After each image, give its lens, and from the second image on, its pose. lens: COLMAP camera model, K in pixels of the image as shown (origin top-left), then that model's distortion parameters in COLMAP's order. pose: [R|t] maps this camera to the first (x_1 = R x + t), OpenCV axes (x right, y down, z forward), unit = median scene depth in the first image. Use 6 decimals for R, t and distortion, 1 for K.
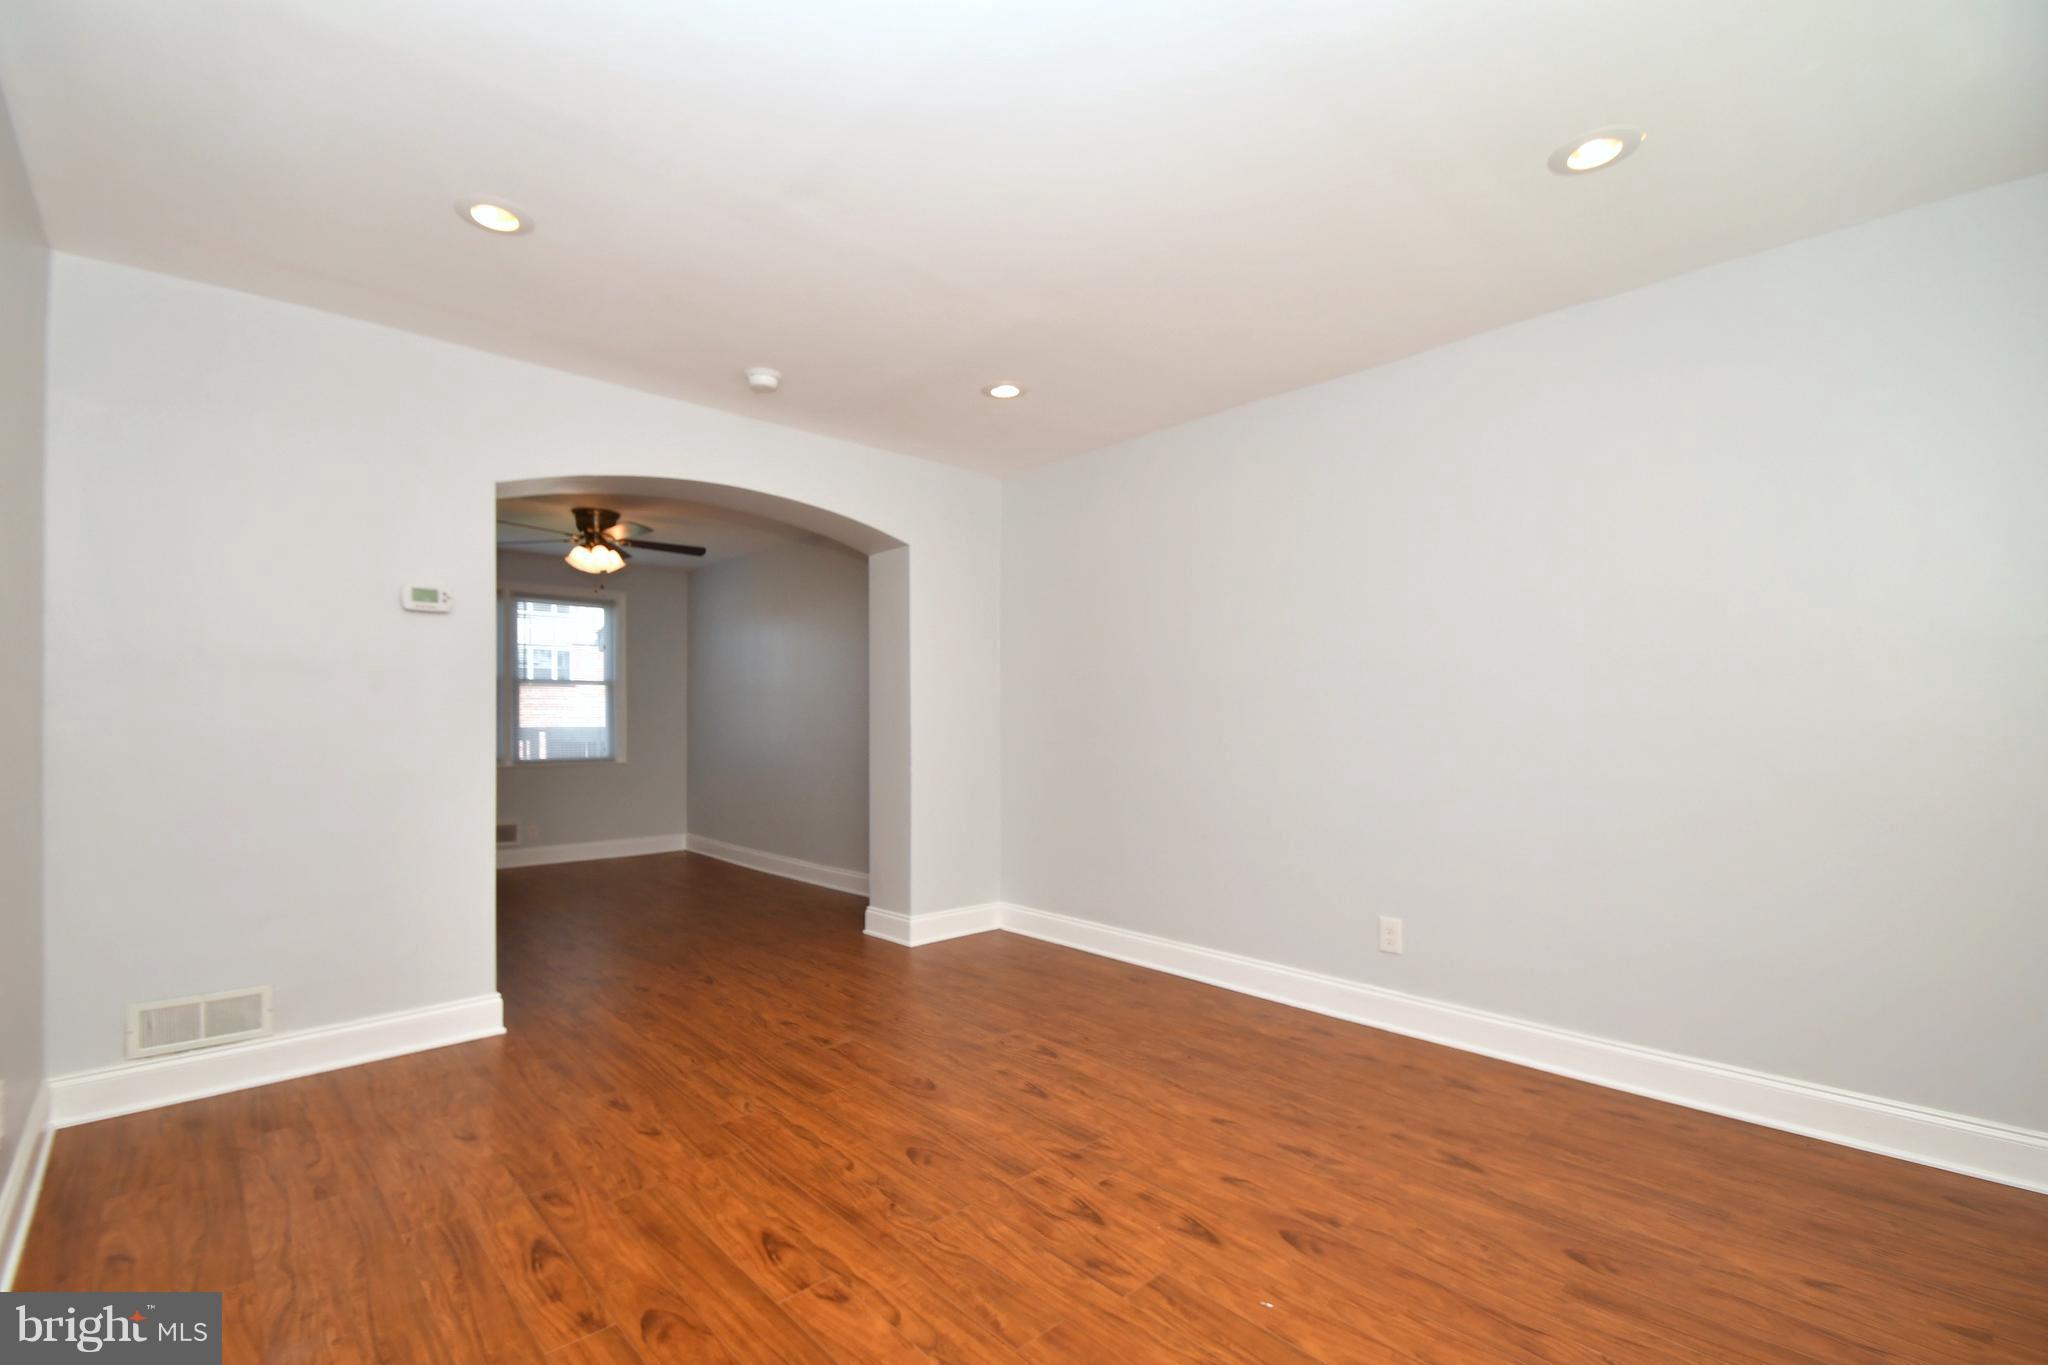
lens RADIAL K [[891.5, 0, 1001.7], [0, 891.5, 719.2], [0, 0, 1]] dist [0.012759, -0.015187]
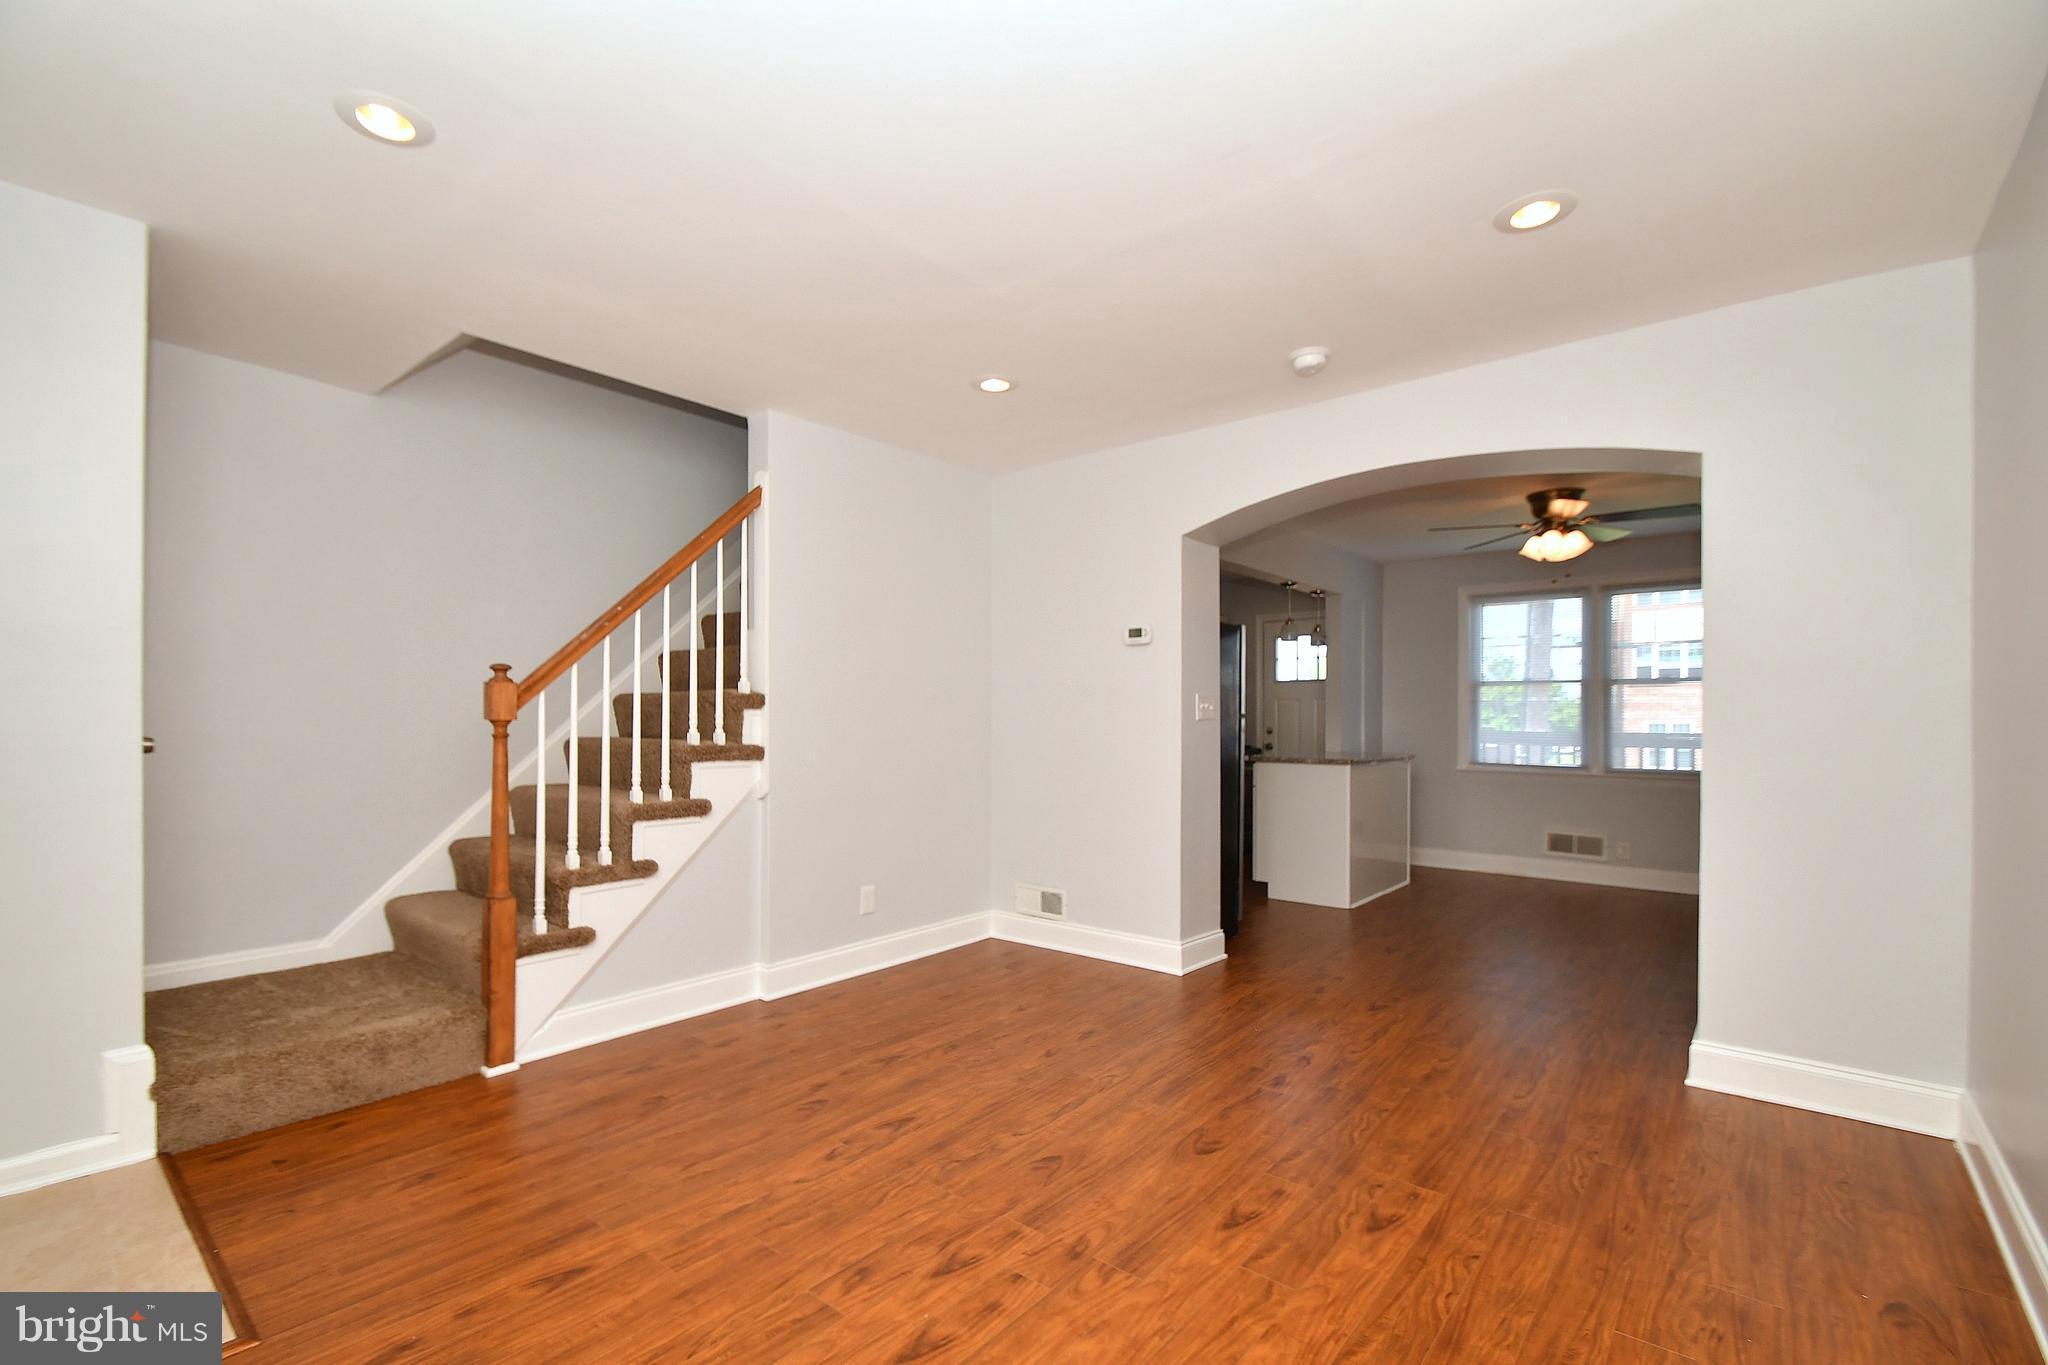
lens RADIAL K [[891.5, 0, 1001.7], [0, 891.5, 719.2], [0, 0, 1]] dist [0.012759, -0.015187]
pose [[0.117474, 0.000028, -0.993076, 0.906820], [-0.002227, 0.999997, -0.000235, -0.008078], [0.993074, 0.002239, 0.117473, 0.841409]]
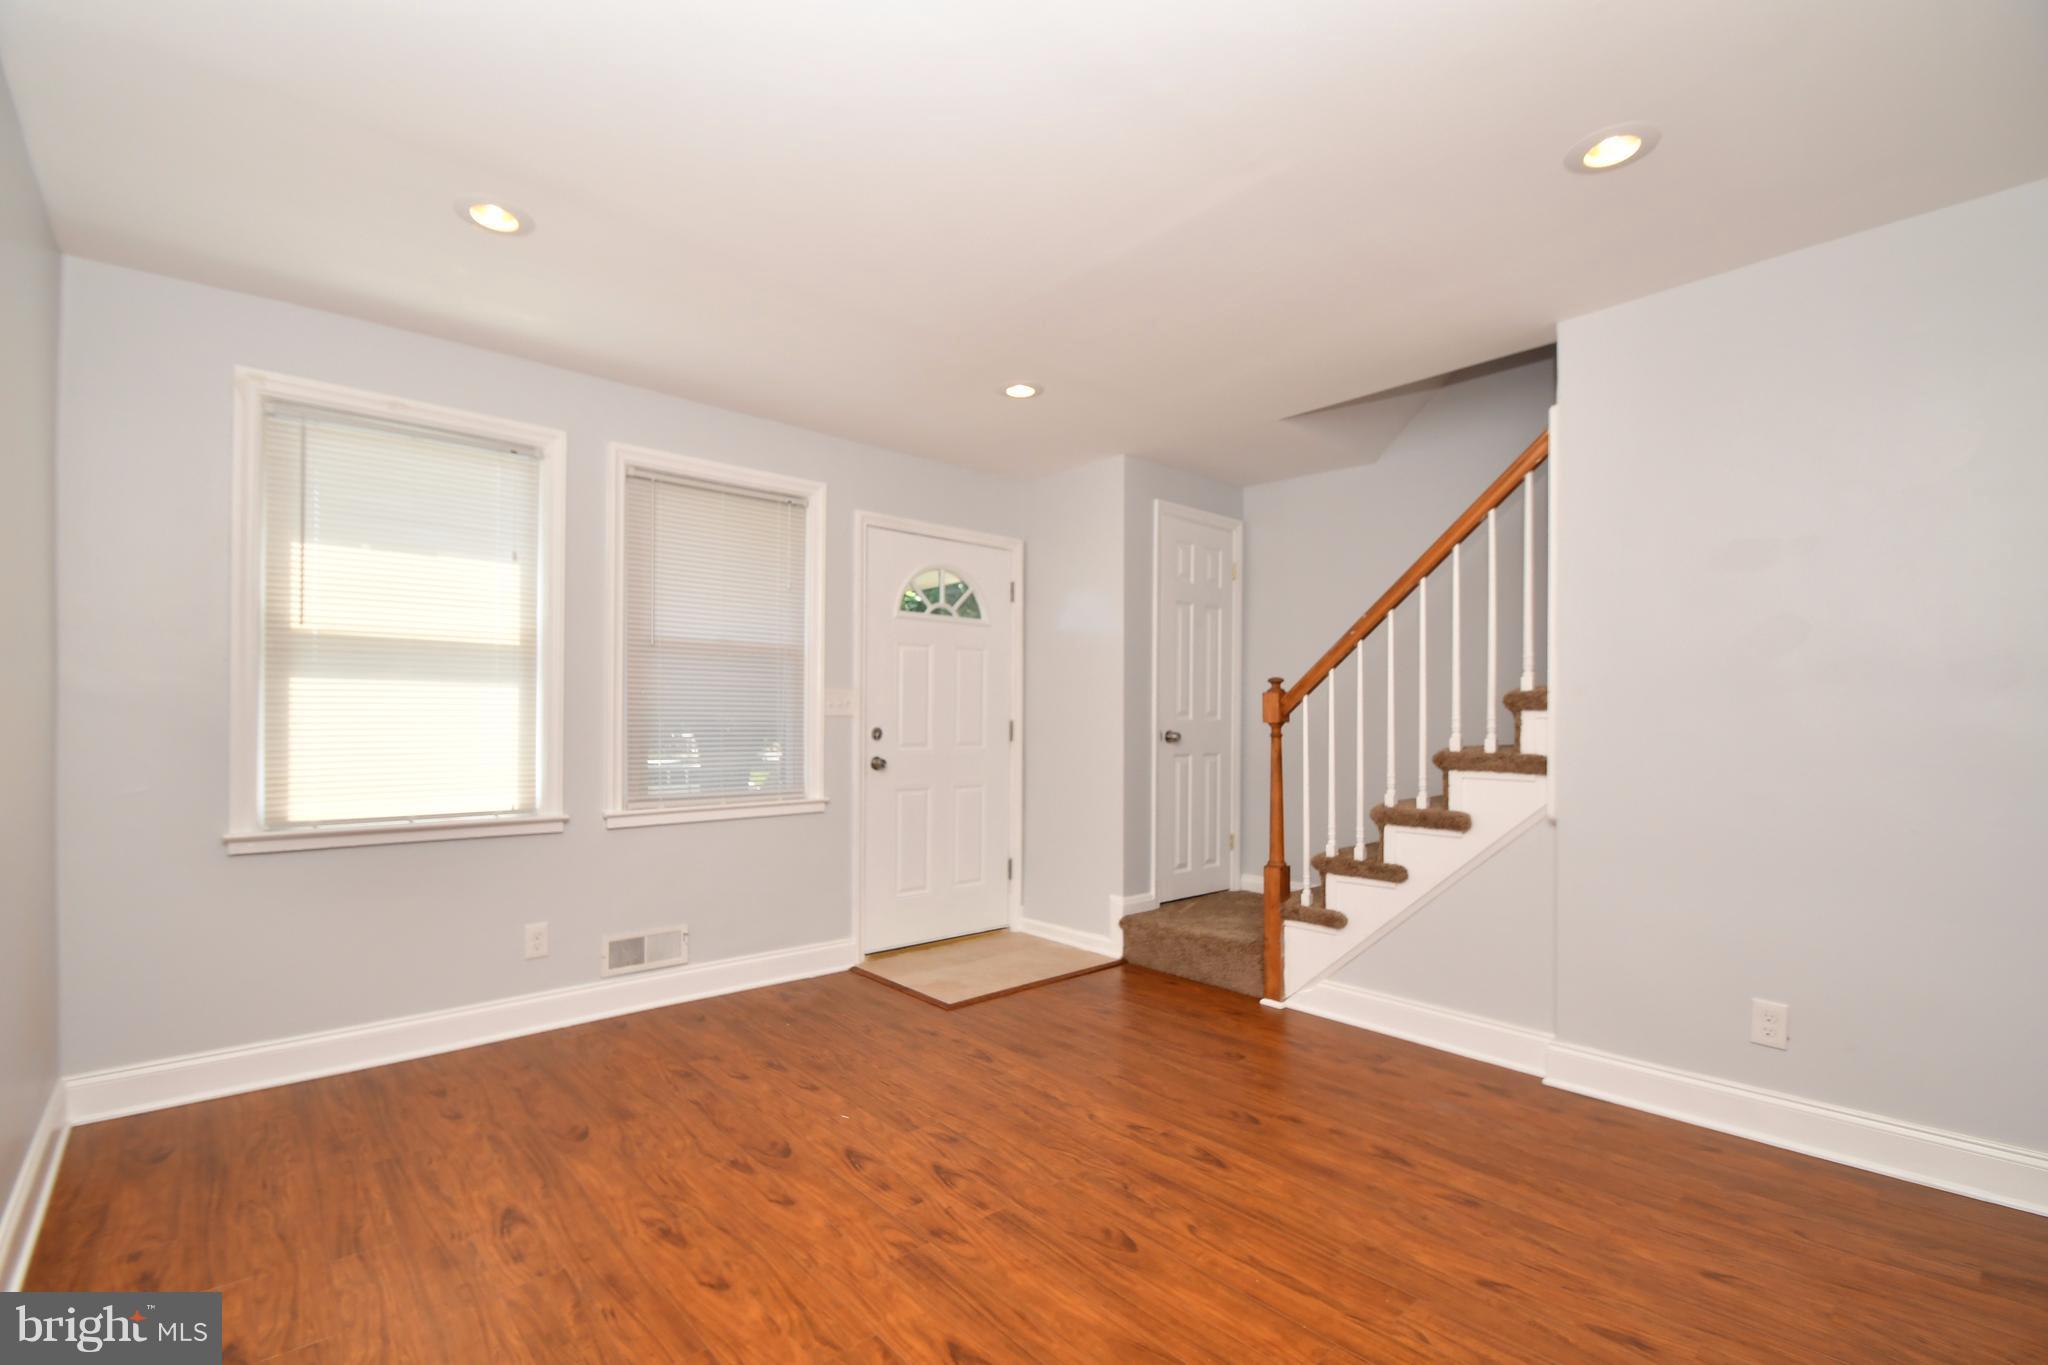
lens RADIAL K [[891.5, 0, 1001.7], [0, 891.5, 719.2], [0, 0, 1]] dist [0.012759, -0.015187]
pose [[-0.999689, -0.003896, 0.024618, 0.000504], [-0.003939, 0.999991, -0.001731, -0.007066], [-0.024611, -0.001827, -0.999695, 1.881164]]
